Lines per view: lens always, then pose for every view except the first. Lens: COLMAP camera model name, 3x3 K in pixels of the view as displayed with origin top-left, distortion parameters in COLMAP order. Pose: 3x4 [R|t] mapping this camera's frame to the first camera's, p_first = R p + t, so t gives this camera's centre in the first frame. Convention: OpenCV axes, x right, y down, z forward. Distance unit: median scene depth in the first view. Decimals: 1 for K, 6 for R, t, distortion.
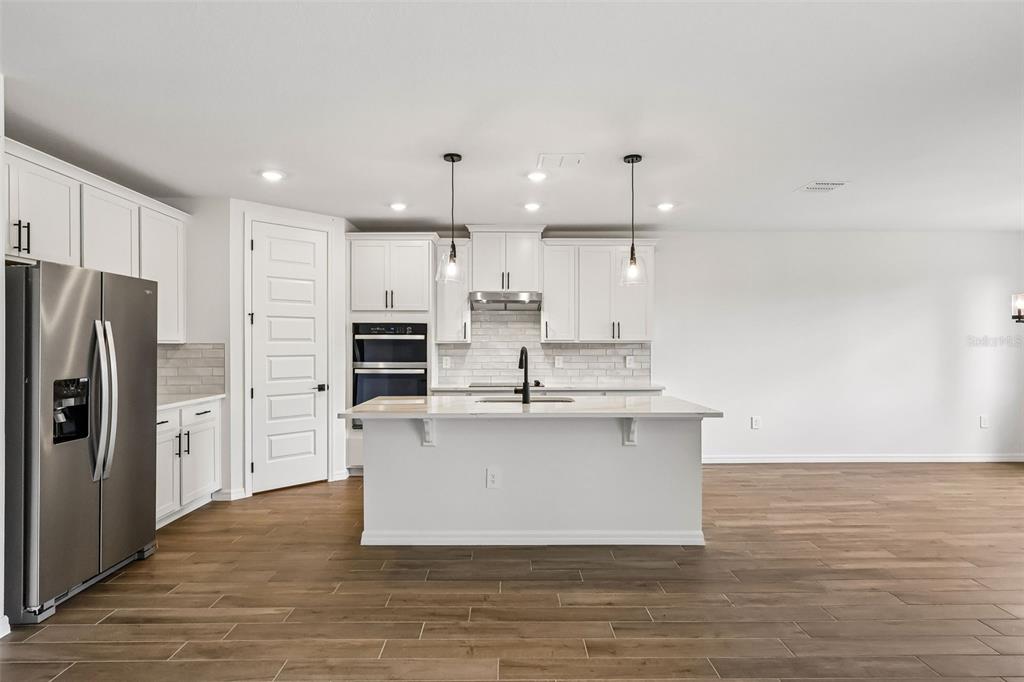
lens RADIAL K [[549.4, 0, 512.0], [0, 549.4, 341.0], [0, 0, 1]] dist [-0.003086, -0.000795]
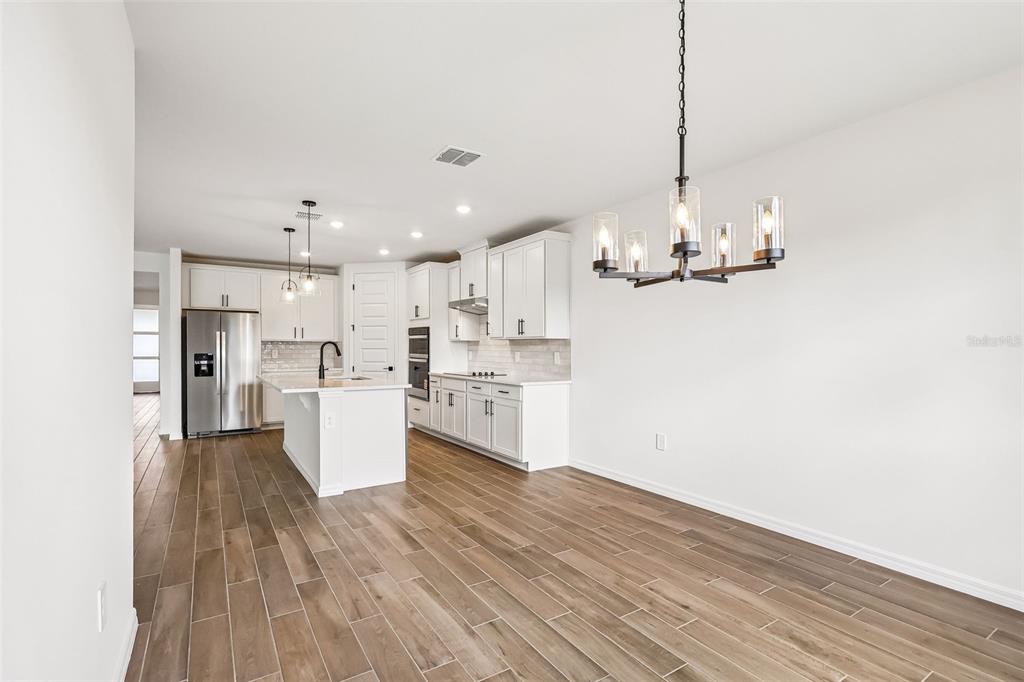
lens RADIAL K [[481.0, 0, 509.3], [0, 481.0, 349.4], [0, 0, 1]] dist [0.000038, -0.000125]
pose [[0.523811, 0.005448, -0.851817, 1.054789], [0.002543, 0.999965, 0.007959, 0.017658], [0.851831, -0.006336, 0.523779, 0.555785]]
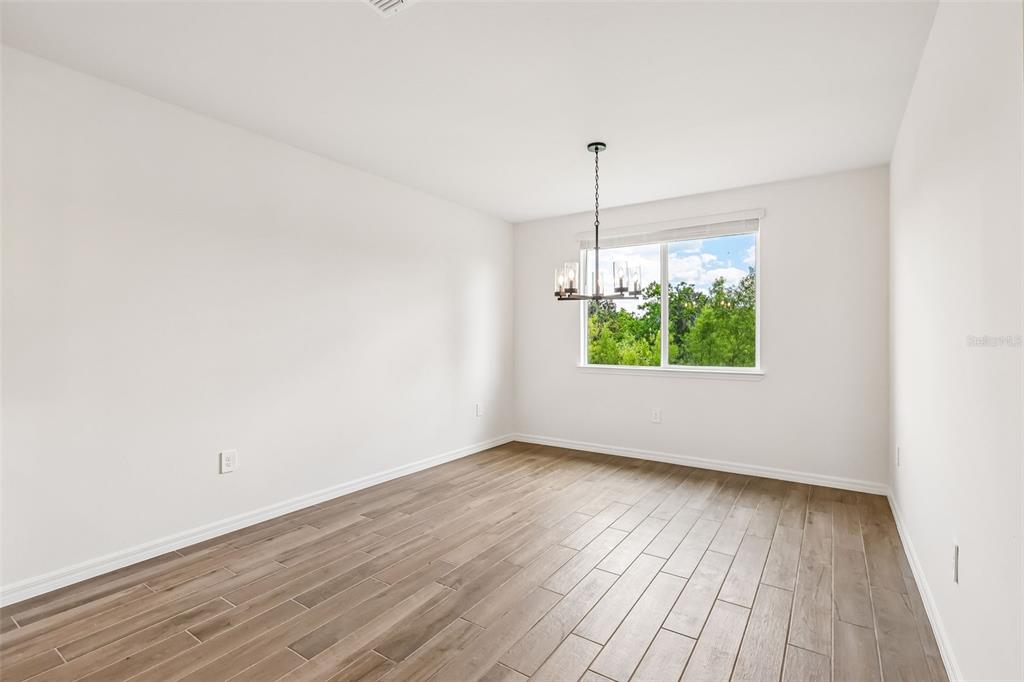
lens RADIAL K [[476.9, 0, 512.0], [0, 476.9, 341.0], [0, 0, 1]] dist [-0.001167, 0.000080]
pose [[0.570639, -0.006757, 0.821173, 0.243888], [-0.006477, 0.999898, 0.012729, 0.017934], [-0.821175, -0.012582, 0.570537, 0.562341]]
